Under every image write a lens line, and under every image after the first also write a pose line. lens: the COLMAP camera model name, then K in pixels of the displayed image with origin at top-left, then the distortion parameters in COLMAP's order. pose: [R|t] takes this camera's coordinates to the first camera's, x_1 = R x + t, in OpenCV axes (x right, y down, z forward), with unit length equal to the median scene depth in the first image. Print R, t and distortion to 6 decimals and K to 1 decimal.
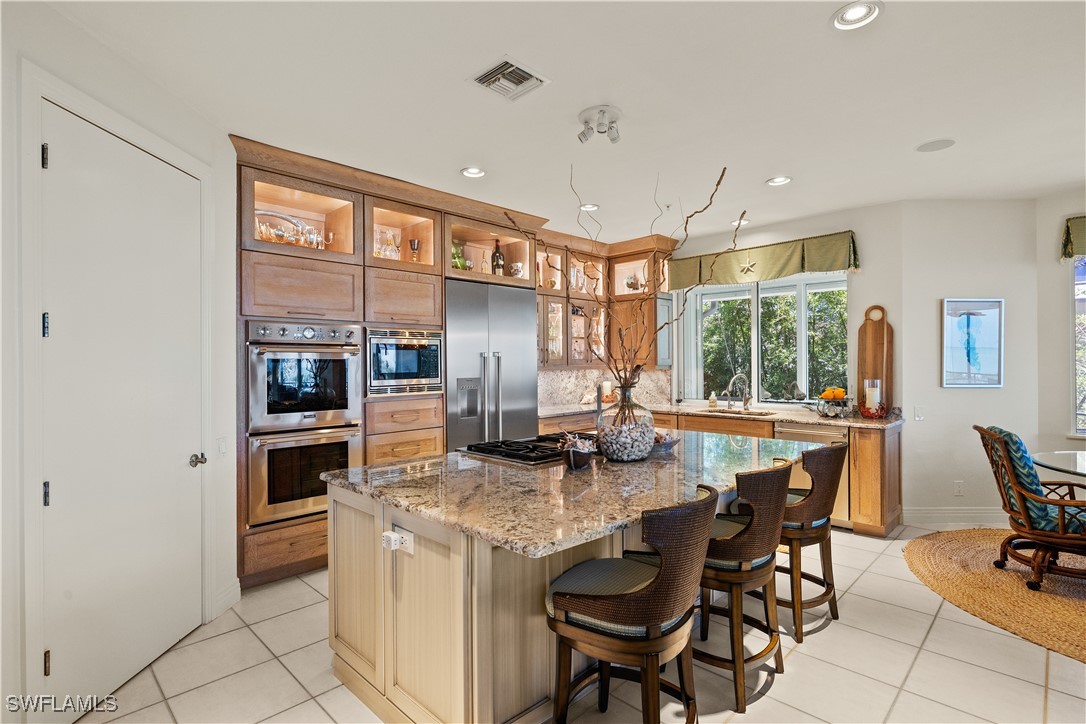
lens RADIAL K [[528.5, 0, 543.0], [0, 528.5, 362.0], [0, 0, 1]] dist [-0.002221, -0.000262]
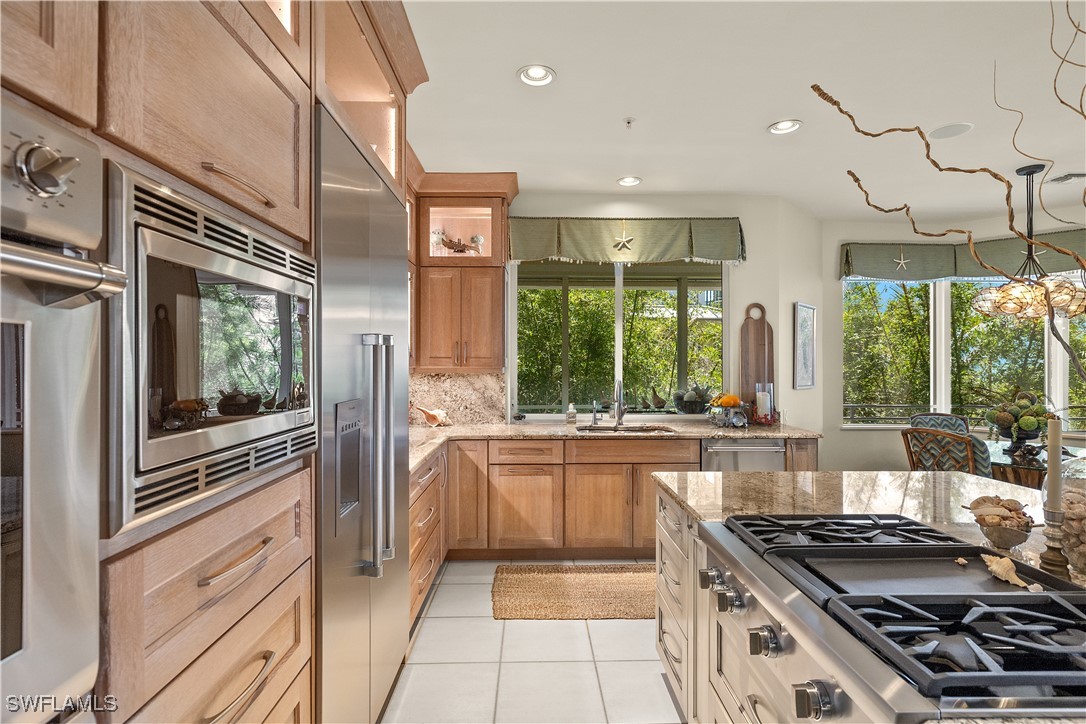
lens RADIAL K [[528.5, 0, 543.0], [0, 528.5, 362.0], [0, 0, 1]] dist [-0.002221, -0.000262]
pose [[0.695647, 0.008578, 0.718333, -0.290892], [-0.006921, 0.999962, -0.005238, 0.003751], [-0.718351, -0.001328, 0.695680, 0.607651]]
